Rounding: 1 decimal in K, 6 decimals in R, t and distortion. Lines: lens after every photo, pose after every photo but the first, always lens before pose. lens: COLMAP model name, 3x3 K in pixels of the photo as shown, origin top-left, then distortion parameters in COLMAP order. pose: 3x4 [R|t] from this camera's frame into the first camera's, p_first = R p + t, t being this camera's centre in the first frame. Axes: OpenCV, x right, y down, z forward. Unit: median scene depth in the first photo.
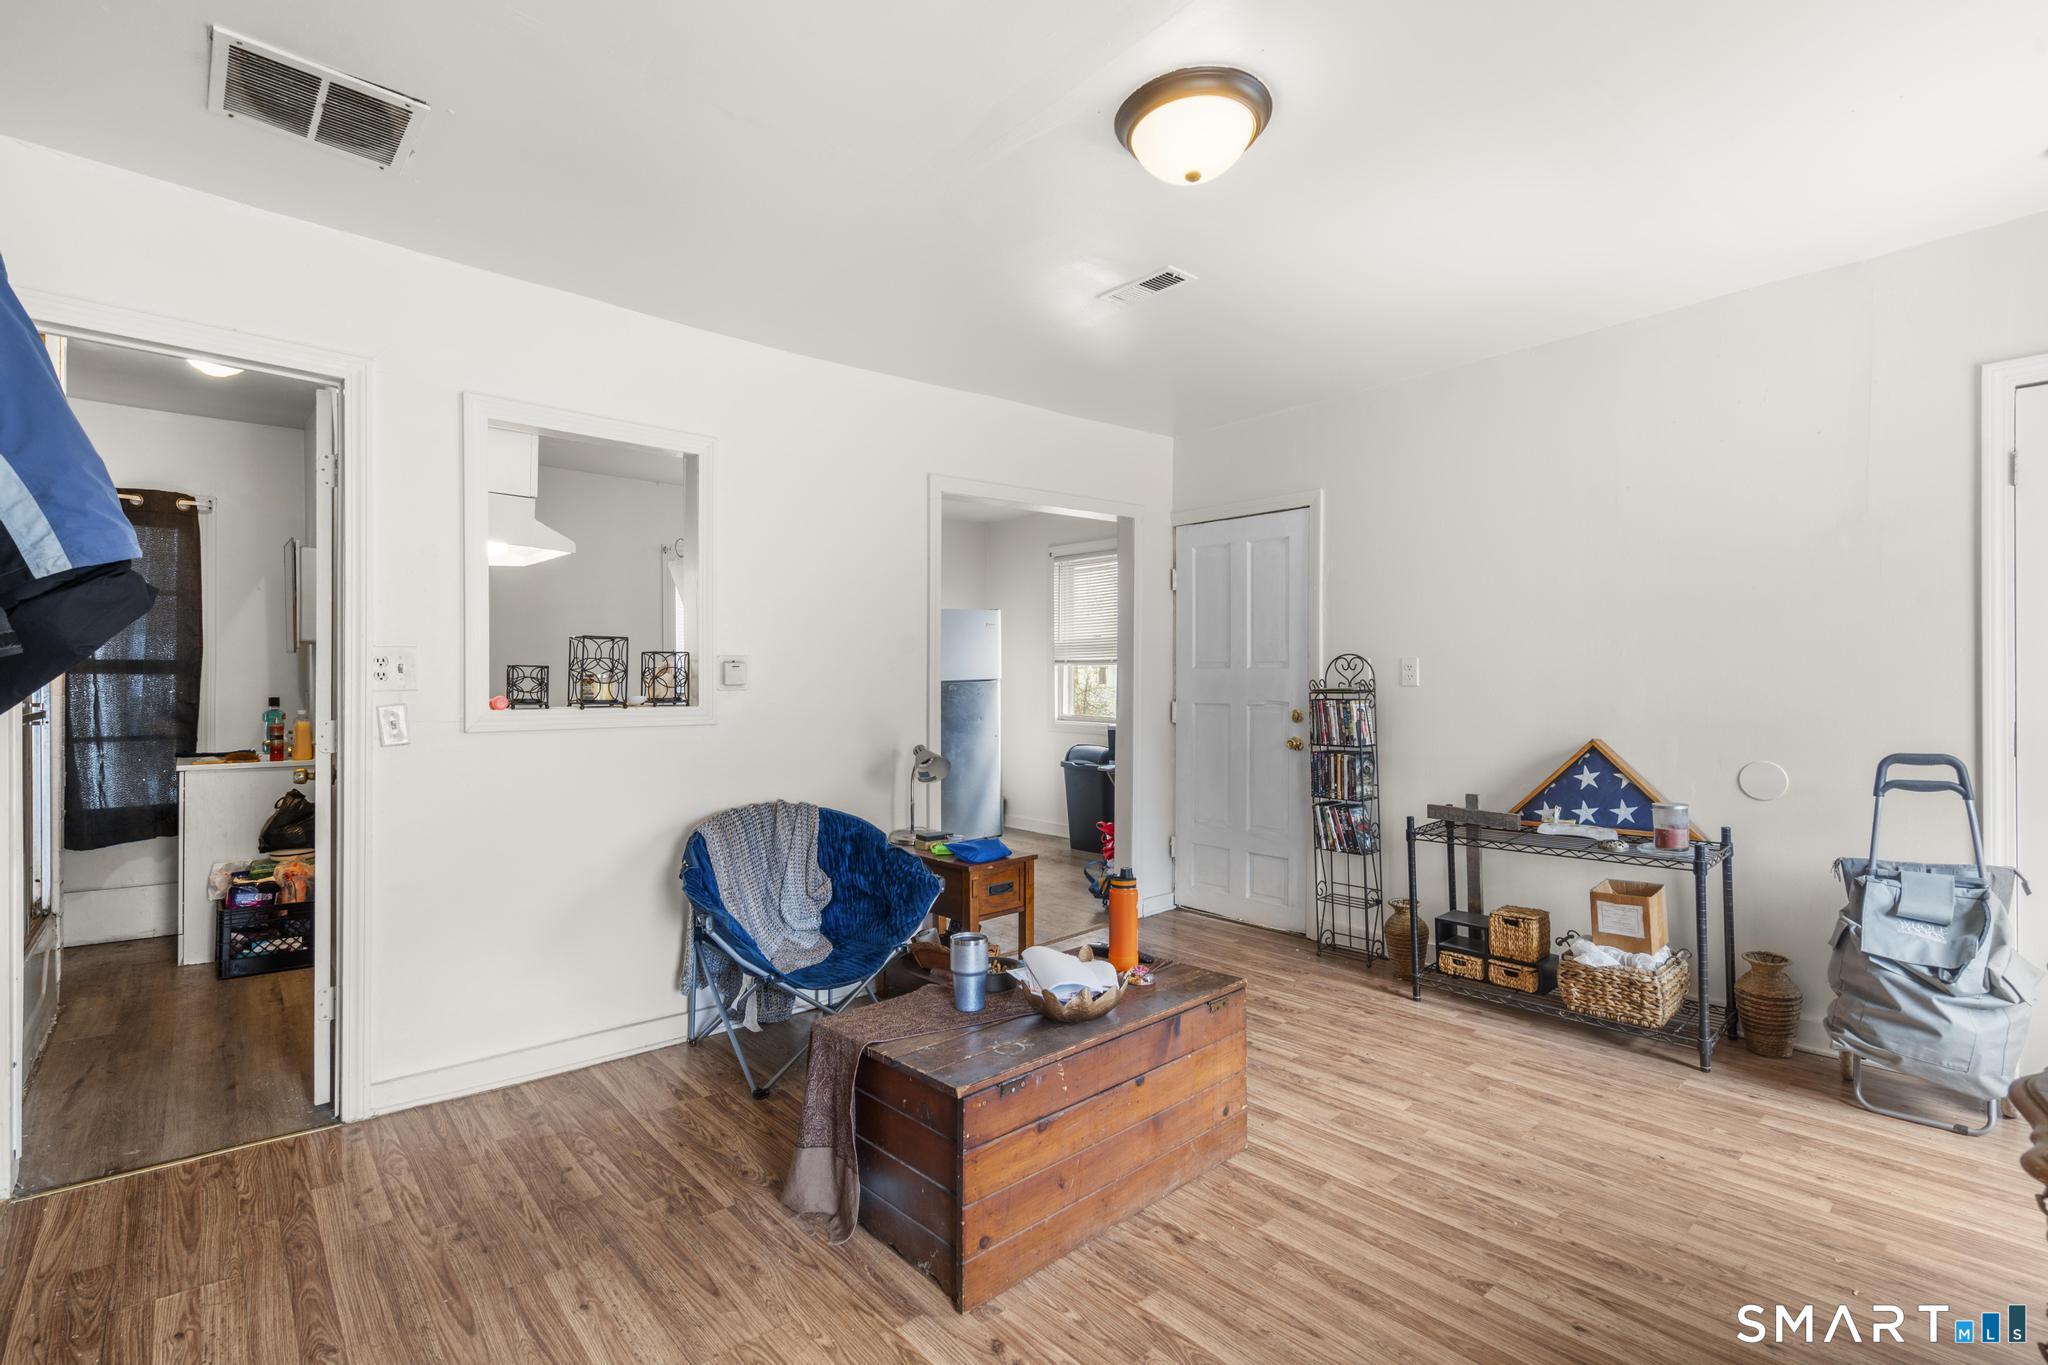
lens RADIAL K [[930.4, 0, 1019.7], [0, 930.4, 690.8], [0, 0, 1]] dist [-0.004570, -0.000523]
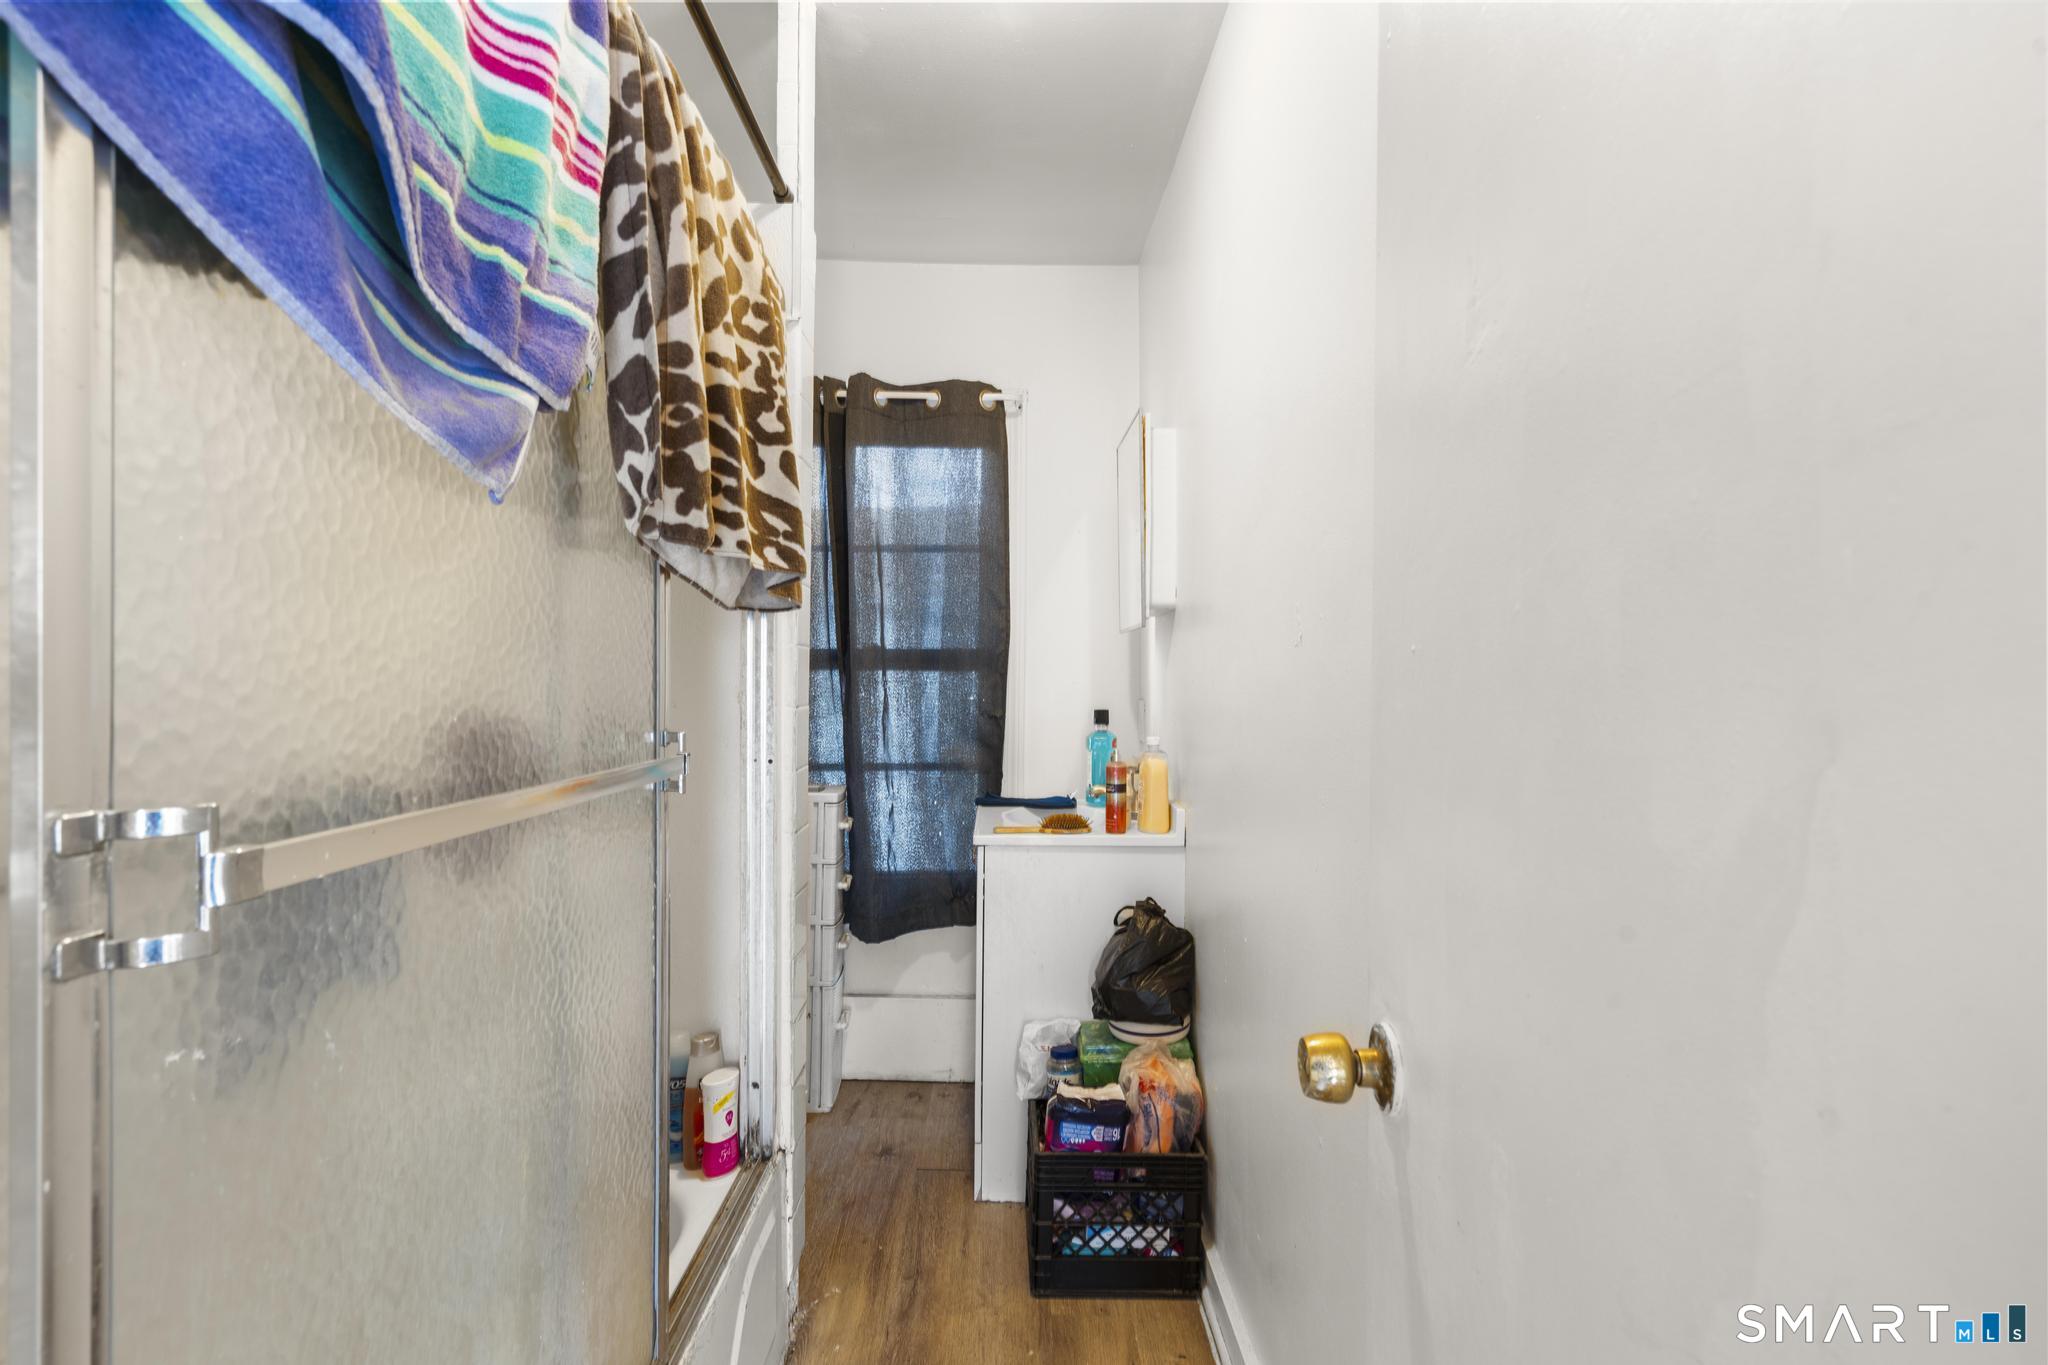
lens RADIAL K [[930.4, 0, 1020.3], [0, 930.4, 683.8], [0, 0, 1]] dist [-0.004570, -0.000523]
pose [[0.765214, 0.002496, -0.643772, -0.499650], [-0.008497, 0.999945, -0.006224, -0.005766], [0.643720, 0.010233, 0.765192, 0.555414]]
